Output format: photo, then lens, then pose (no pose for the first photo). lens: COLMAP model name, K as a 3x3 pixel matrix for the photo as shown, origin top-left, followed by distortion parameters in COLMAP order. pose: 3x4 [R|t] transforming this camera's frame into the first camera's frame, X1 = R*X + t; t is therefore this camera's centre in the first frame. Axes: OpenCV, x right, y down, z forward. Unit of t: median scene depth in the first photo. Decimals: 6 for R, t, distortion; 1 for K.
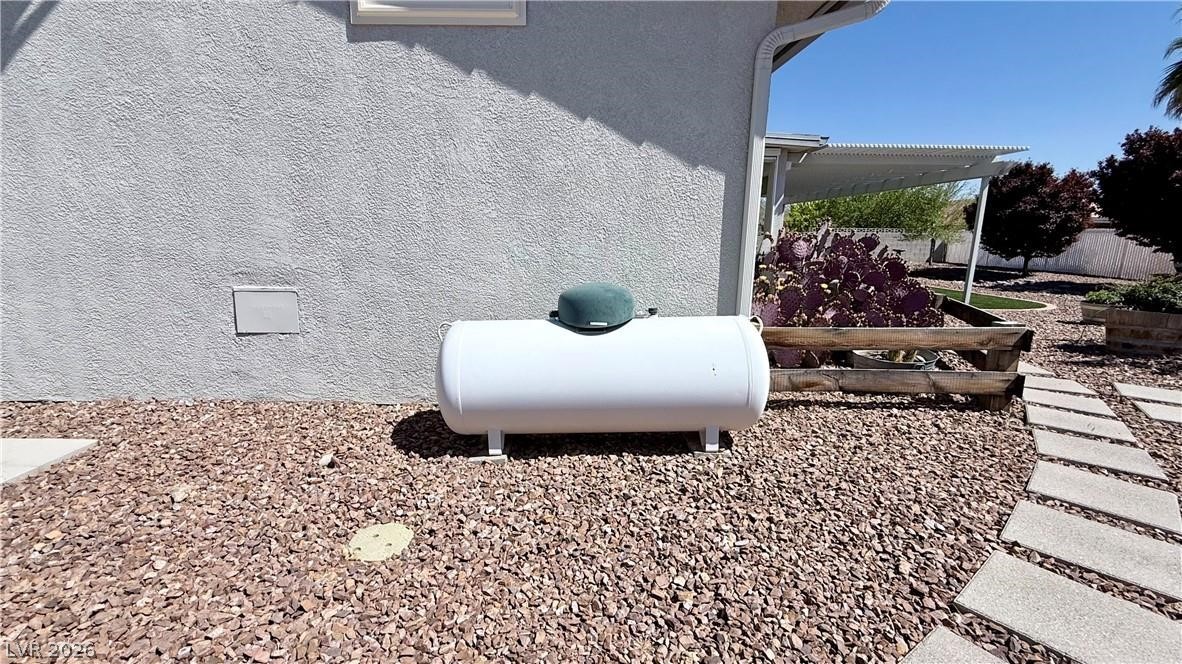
lens RADIAL K [[477.5, 0, 580.1], [0, 477.5, 322.9], [0, 0, 1]] dist [0.000003, -0.000086]
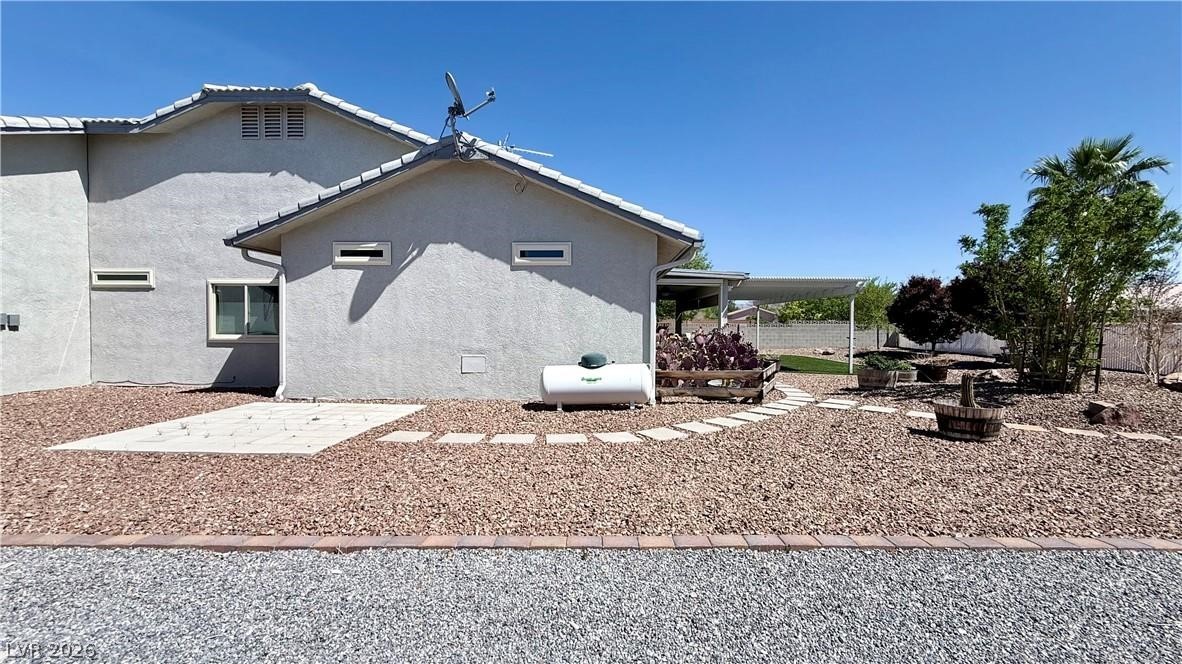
lens RADIAL K [[477.5, 0, 588.7], [0, 477.5, 336.0], [0, 0, 1]] dist [0.000003, -0.000086]
pose [[0.997359, -0.004578, -0.072491, 0.183159], [-0.006612, 0.988146, -0.153377, 0.228079], [0.072334, 0.153451, 0.985505, -1.640033]]
